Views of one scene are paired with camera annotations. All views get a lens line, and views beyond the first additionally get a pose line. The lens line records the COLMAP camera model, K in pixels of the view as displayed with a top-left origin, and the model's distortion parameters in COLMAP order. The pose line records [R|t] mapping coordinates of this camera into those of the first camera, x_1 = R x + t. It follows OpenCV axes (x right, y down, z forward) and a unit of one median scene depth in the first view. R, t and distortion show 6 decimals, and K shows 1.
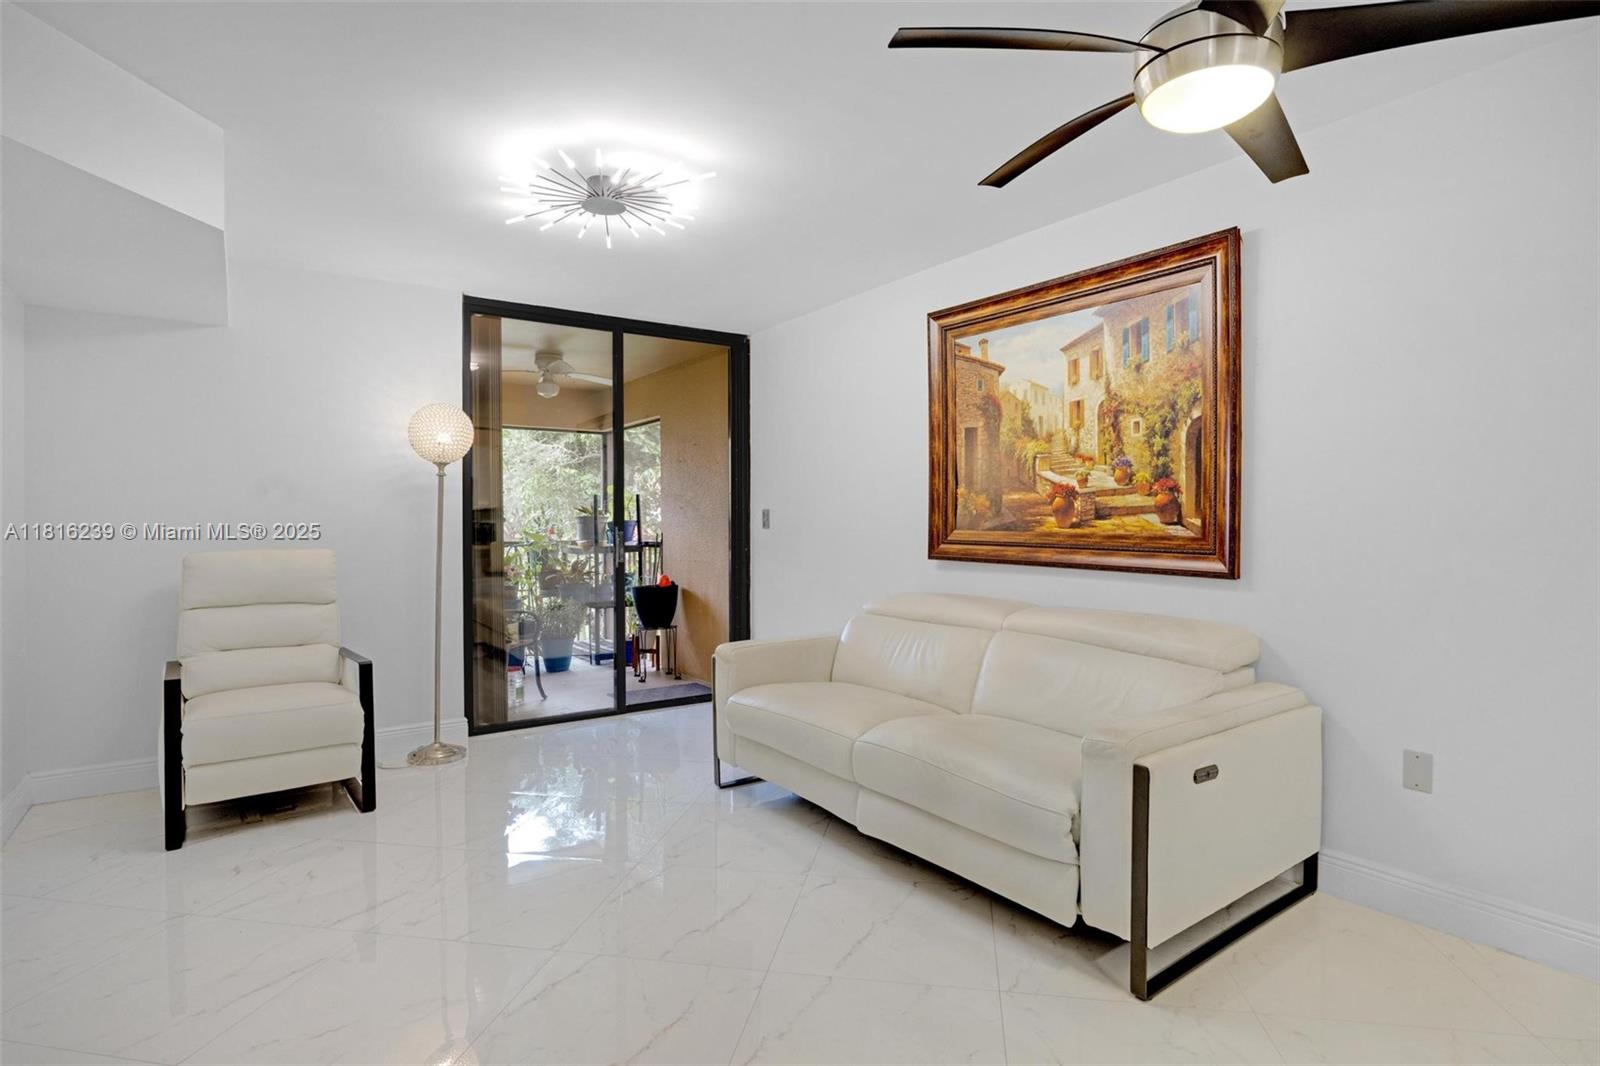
lens RADIAL K [[812.2, 0, 800.0], [0, 812.2, 533.0], [0, 0, 1]] dist [-0.001436, 0.000005]
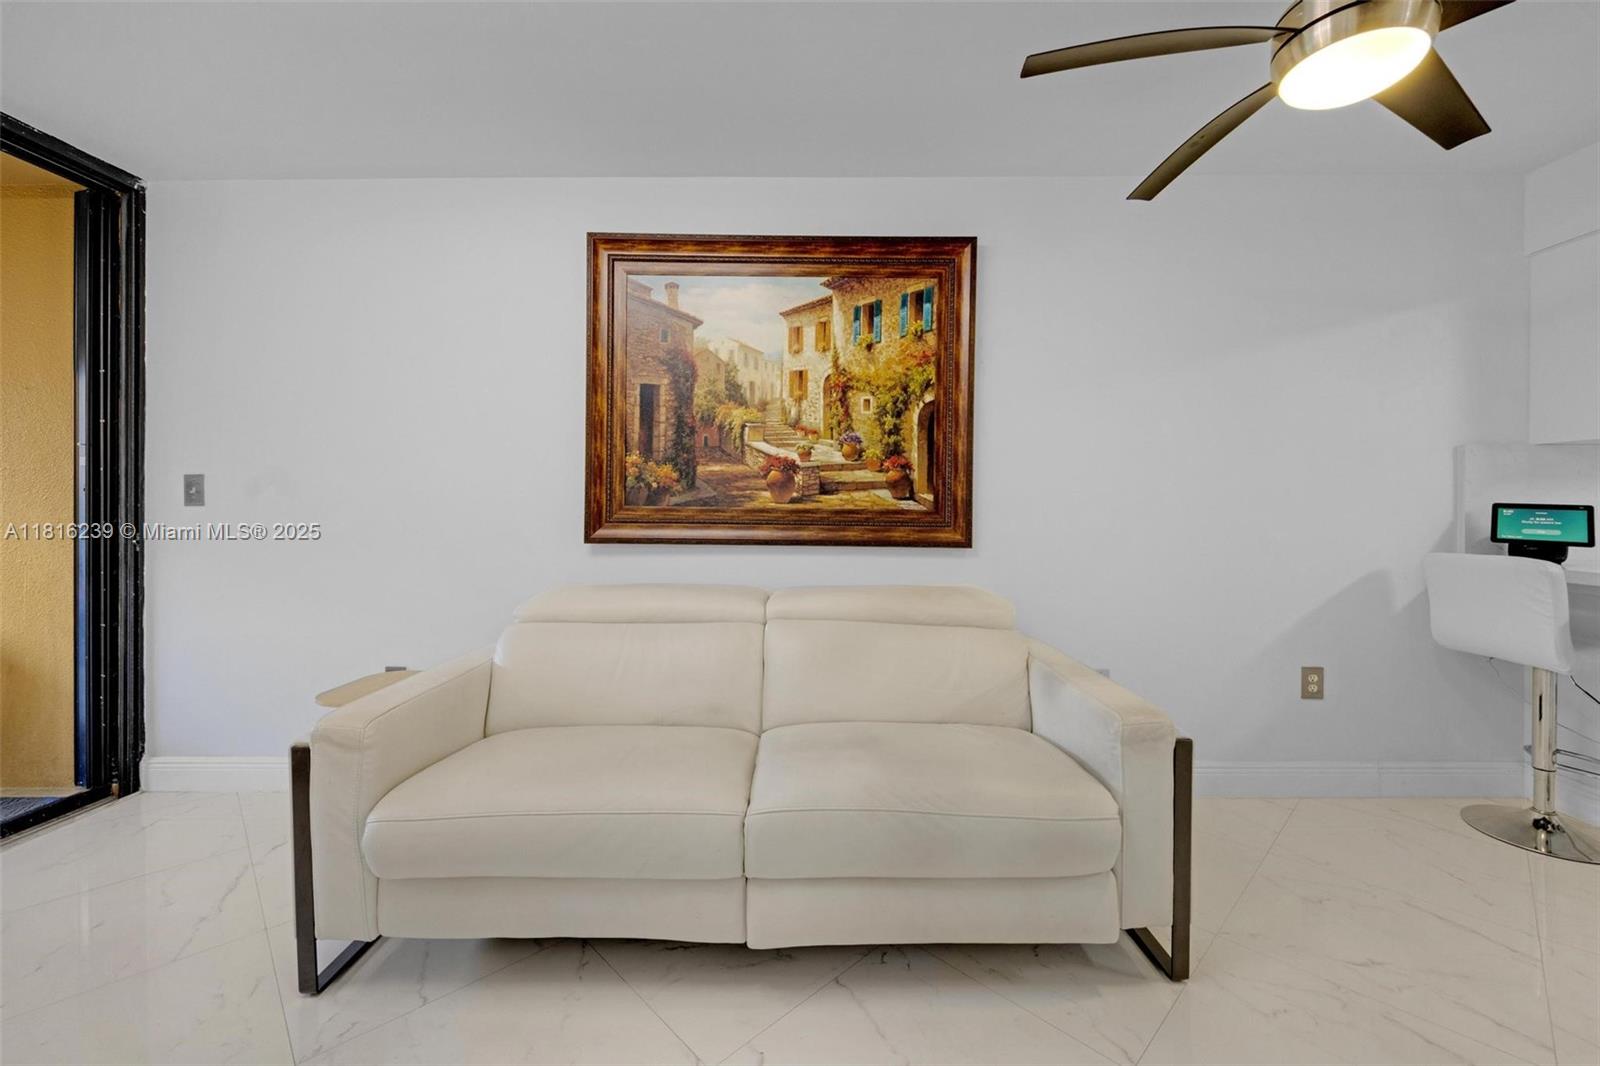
lens RADIAL K [[658.7, 0, 804.7], [0, 658.7, 514.3], [0, 0, 1]] dist [-0.000085, 0.000053]
pose [[0.579897, 0.004482, 0.814677, -0.296436], [0.007789, 0.999909, -0.011046, 0.016031], [-0.814653, 0.012751, 0.579809, 0.561553]]
